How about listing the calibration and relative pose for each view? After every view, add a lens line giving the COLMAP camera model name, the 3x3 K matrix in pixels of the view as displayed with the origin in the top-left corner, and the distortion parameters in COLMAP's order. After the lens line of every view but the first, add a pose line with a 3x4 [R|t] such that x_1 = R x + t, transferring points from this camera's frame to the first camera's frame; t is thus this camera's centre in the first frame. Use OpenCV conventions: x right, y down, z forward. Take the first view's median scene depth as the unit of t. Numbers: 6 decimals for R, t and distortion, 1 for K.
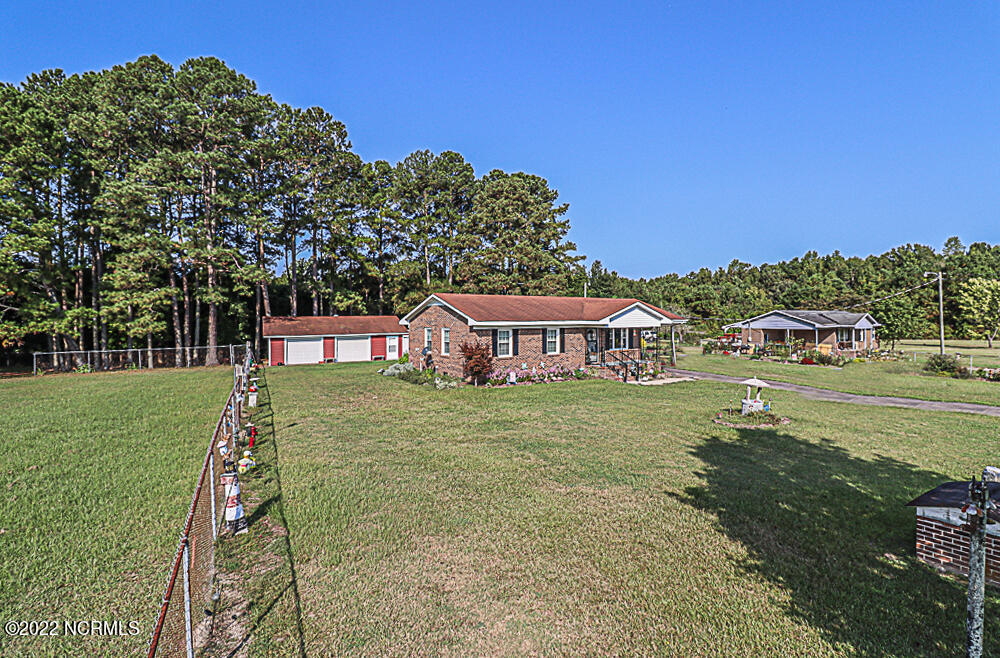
lens RADIAL K [[486.8, 0, 514.8], [0, 486.8, 319.2], [0, 0, 1]] dist [-0.005832, -0.008940]
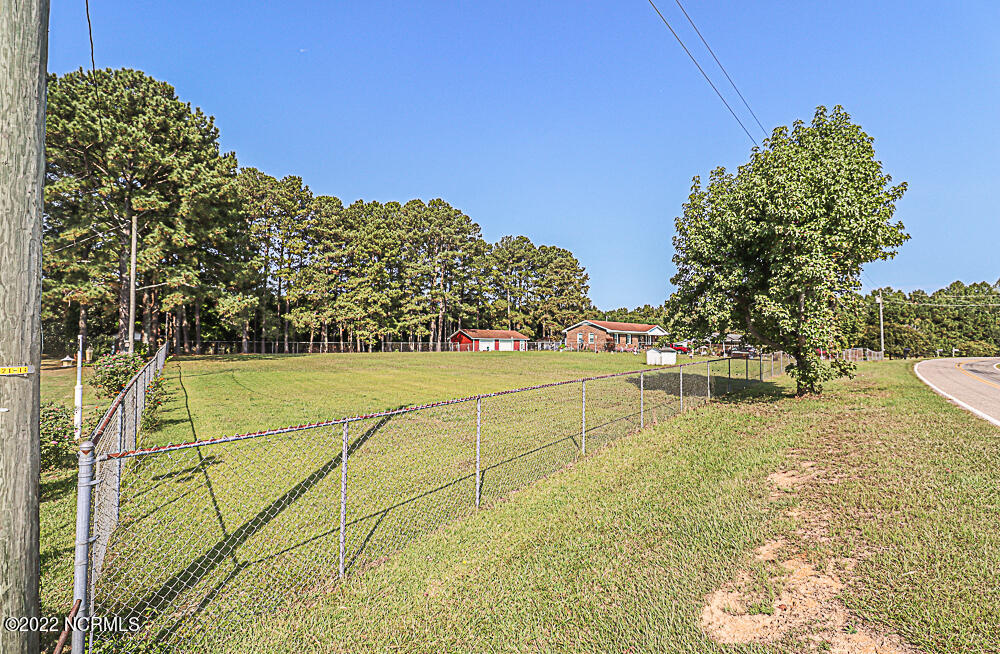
lens RADIAL K [[471.8, 0, 510.0], [0, 471.8, 318.6], [0, 0, 1]] dist [-0.005993, -0.008504]
pose [[0.992861, 0.026347, 0.116334, -0.619047], [-0.019781, 0.998165, -0.057234, 0.066200], [-0.117629, 0.054524, 0.991560, -1.055405]]
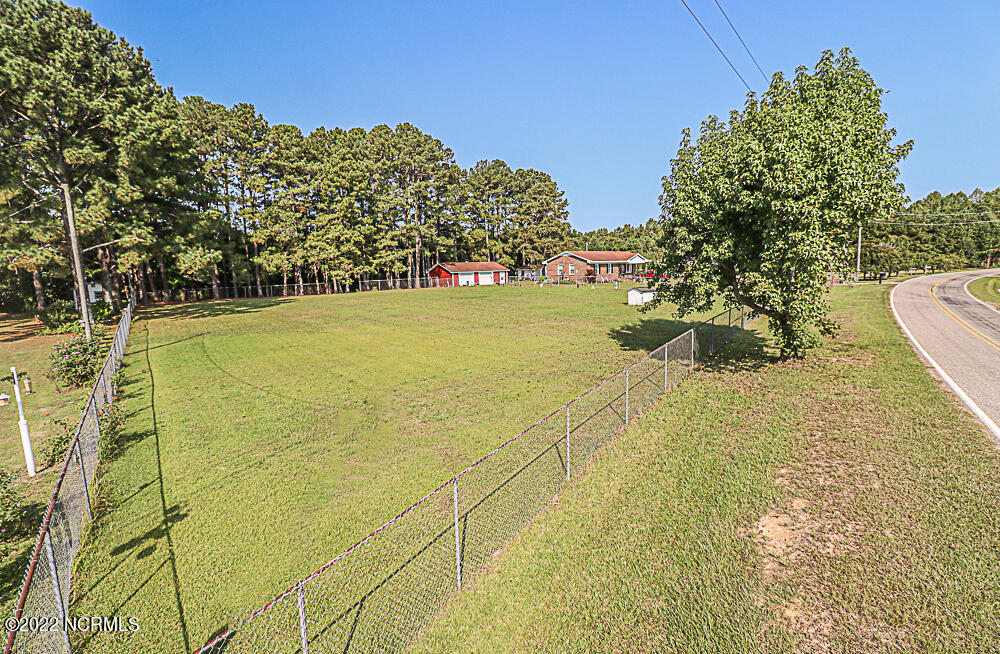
lens RADIAL K [[471.8, 0, 508.1], [0, 471.8, 322.2], [0, 0, 1]] dist [-0.005993, -0.008504]
pose [[0.987728, -0.035928, 0.151996, -0.614738], [0.018538, 0.993271, 0.114316, 0.021807], [-0.155080, -0.110095, 0.981748, -1.034981]]
